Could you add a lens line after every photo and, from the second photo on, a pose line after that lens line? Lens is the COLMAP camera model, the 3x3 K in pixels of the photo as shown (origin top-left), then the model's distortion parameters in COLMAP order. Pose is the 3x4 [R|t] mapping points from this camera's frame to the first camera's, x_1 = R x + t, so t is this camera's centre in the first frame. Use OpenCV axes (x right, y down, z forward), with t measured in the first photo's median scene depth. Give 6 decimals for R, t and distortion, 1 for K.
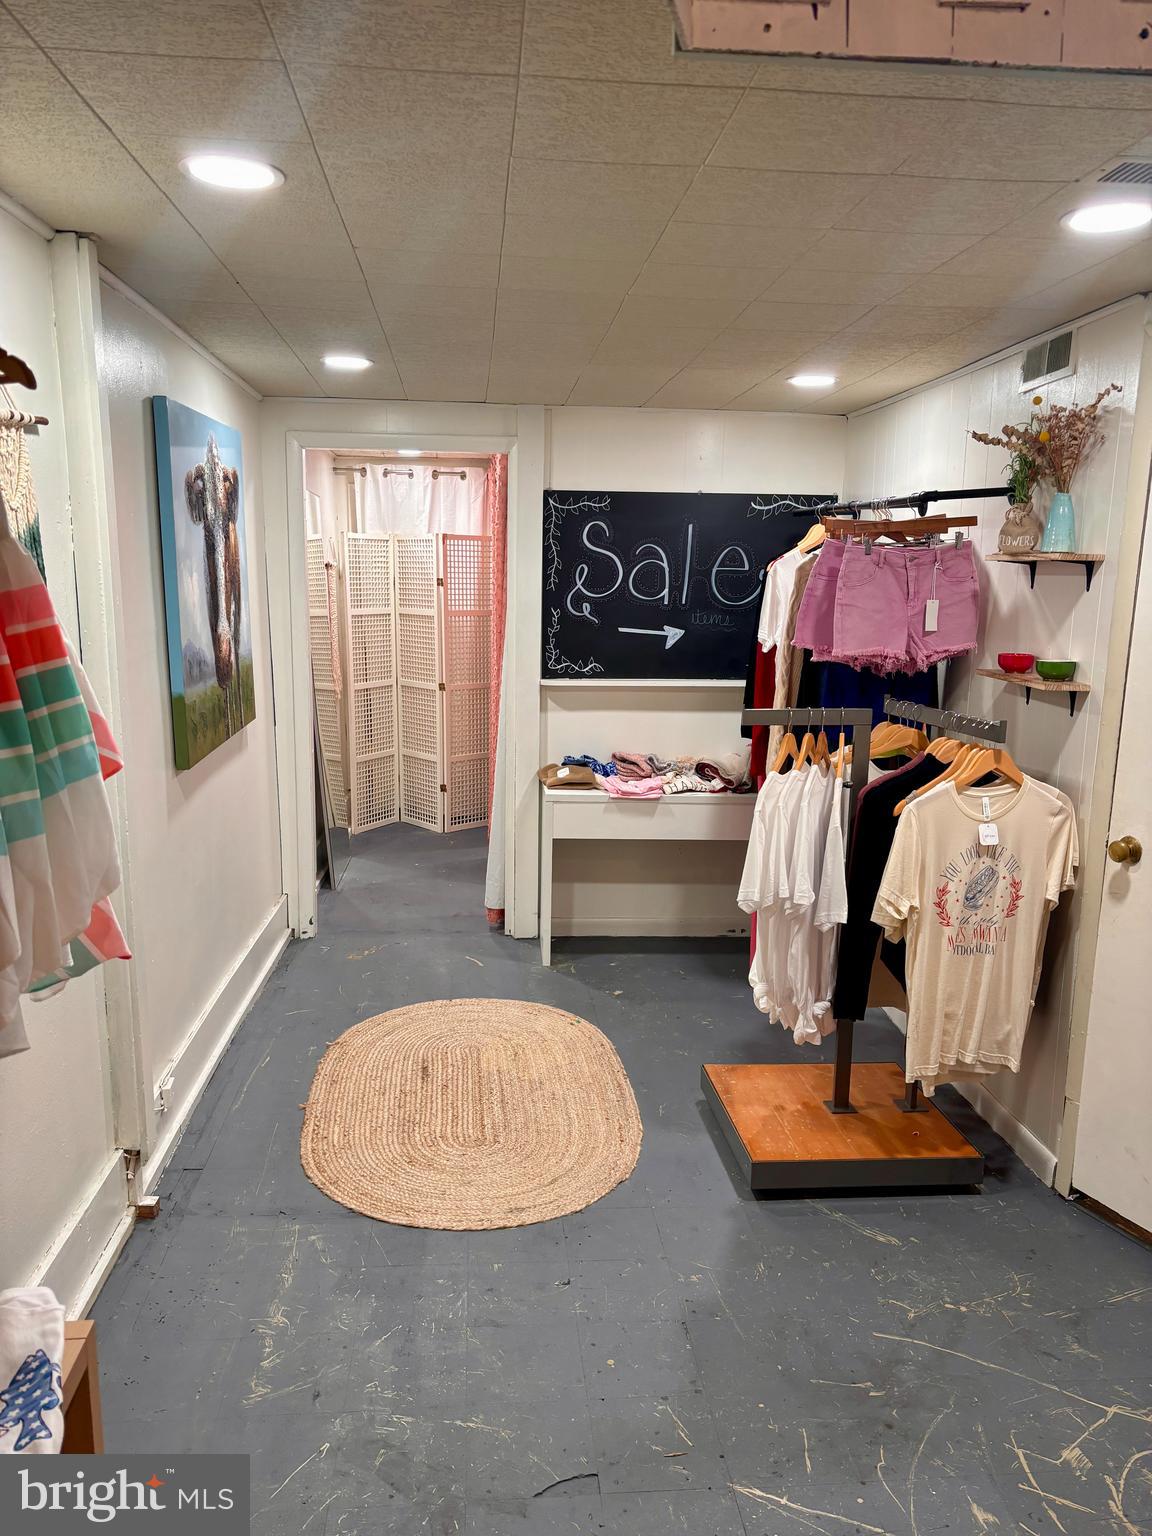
lens RADIAL K [[1156.1, 0, 574.0], [0, 1156.1, 782.0], [0, 0, 1]] dist [0.078179, -0.093740]
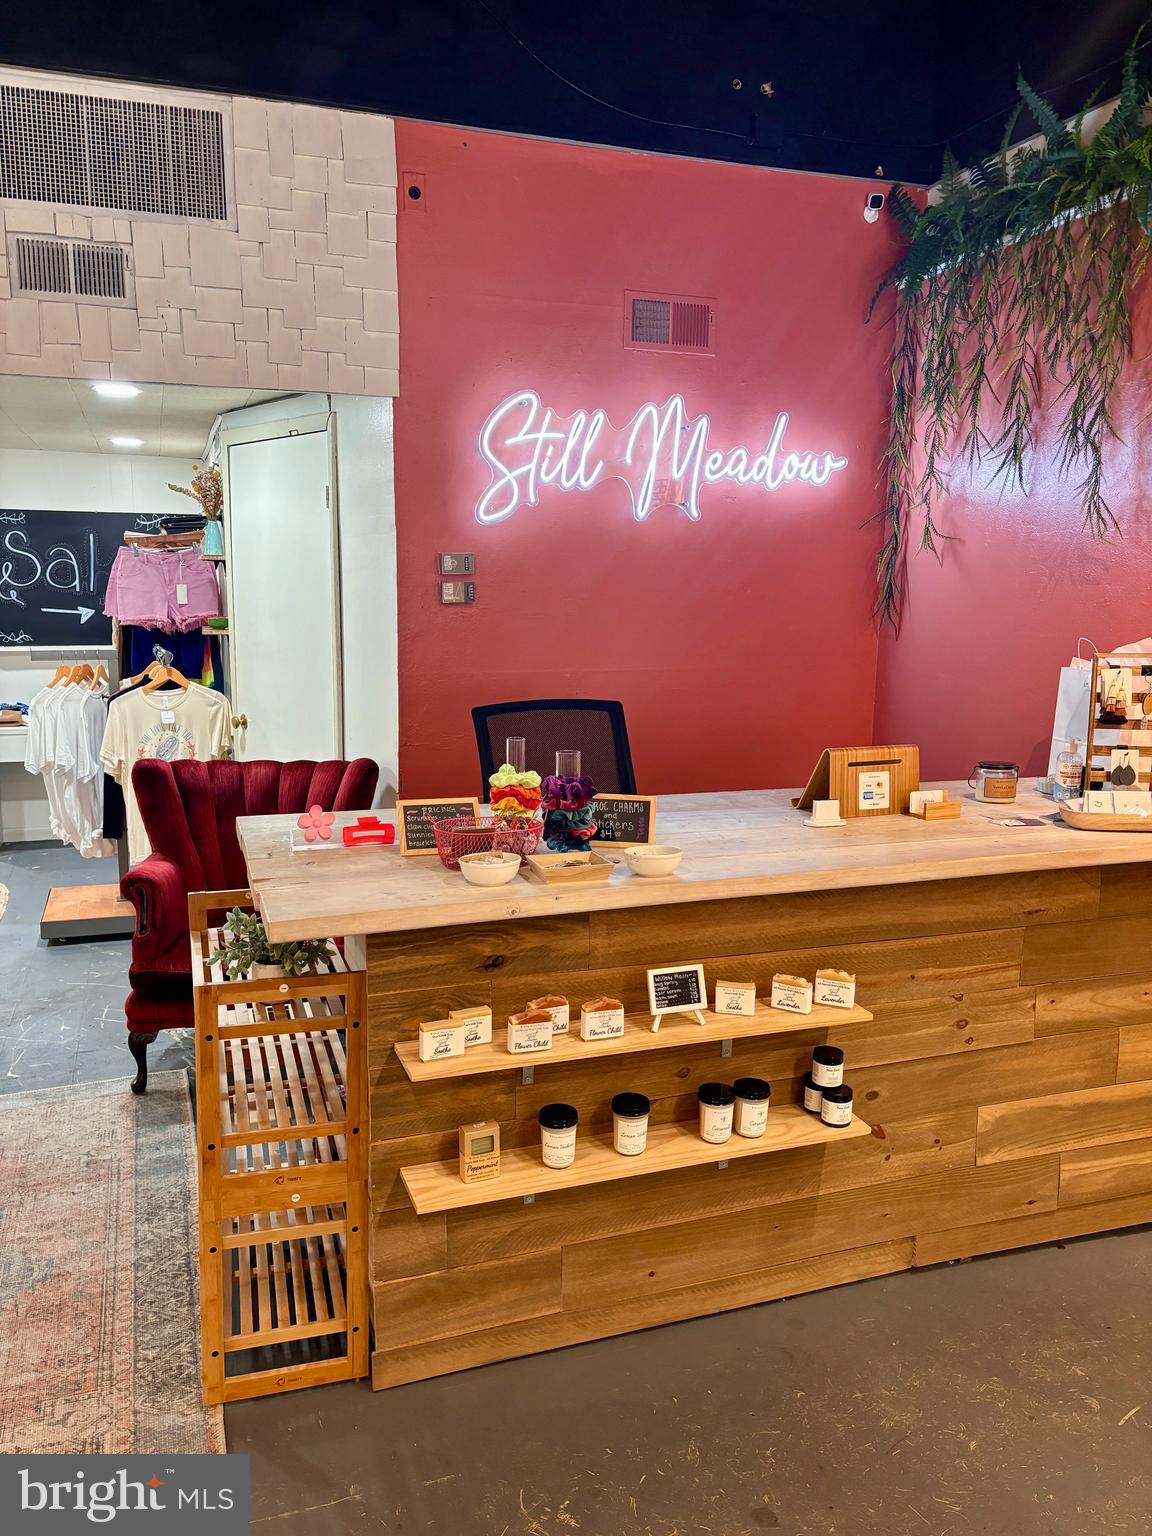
lens RADIAL K [[1172.6, 0, 576.0], [0, 1172.6, 768.0], [0, 0, 1]] dist [0.066253, -0.091100]
pose [[0.968337, -0.046414, 0.245295, 0.424156], [0.049623, 0.998744, -0.006913, 0.135689], [-0.244667, 0.018866, 0.969424, -0.716173]]
